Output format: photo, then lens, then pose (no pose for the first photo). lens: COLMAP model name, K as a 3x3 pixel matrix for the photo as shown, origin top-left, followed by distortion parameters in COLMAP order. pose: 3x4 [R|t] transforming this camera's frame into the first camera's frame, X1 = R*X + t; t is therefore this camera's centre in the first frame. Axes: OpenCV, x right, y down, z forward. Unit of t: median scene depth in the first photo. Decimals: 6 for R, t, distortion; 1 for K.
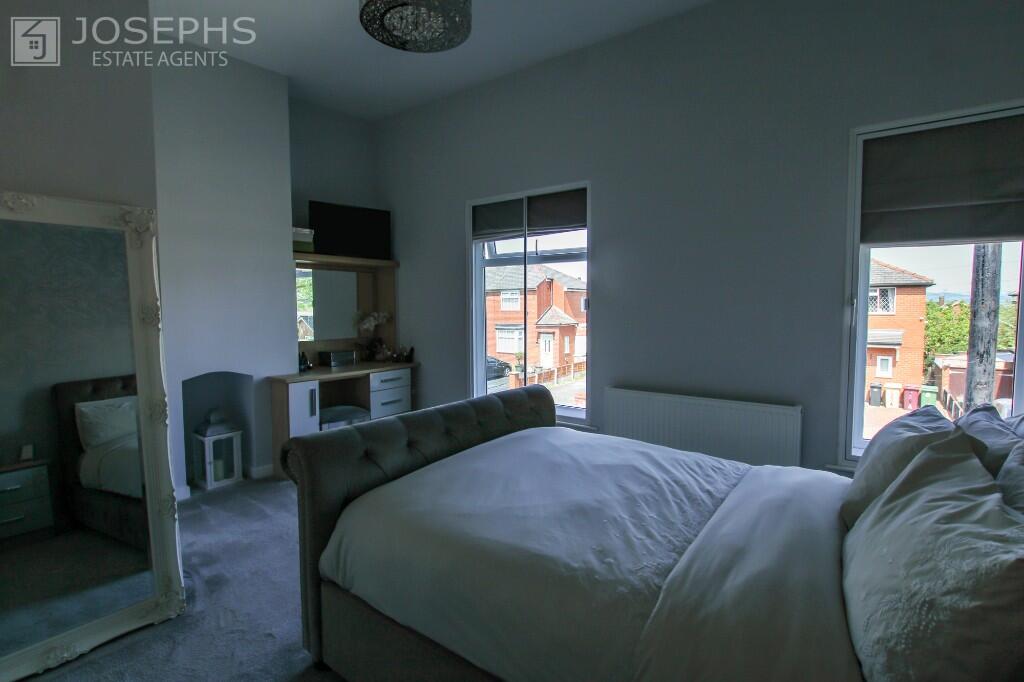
lens RADIAL K [[491.7, 0, 520.1], [0, 491.7, 336.6], [0, 0, 1]] dist [-0.009849, -0.000079]
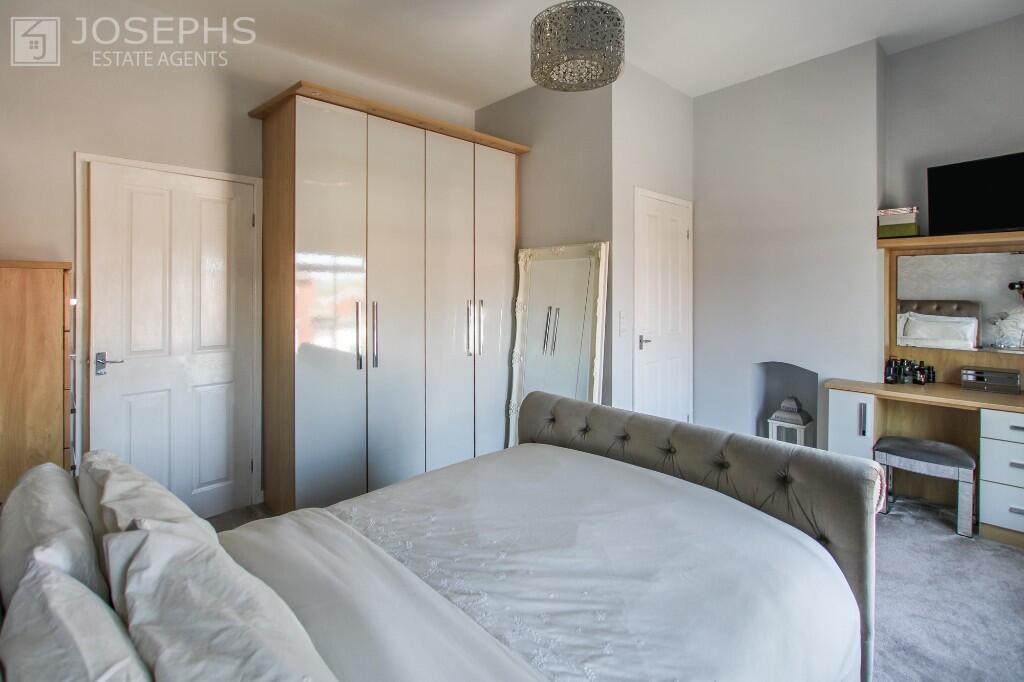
lens RADIAL K [[491.7, 0, 520.1], [0, 491.7, 336.6], [0, 0, 1]] dist [-0.009849, -0.000079]
pose [[-0.173345, 0.093132, -0.980448, 0.514263], [-0.065871, 0.992193, 0.105894, -0.059158], [0.982656, 0.082940, -0.165857, 0.584603]]
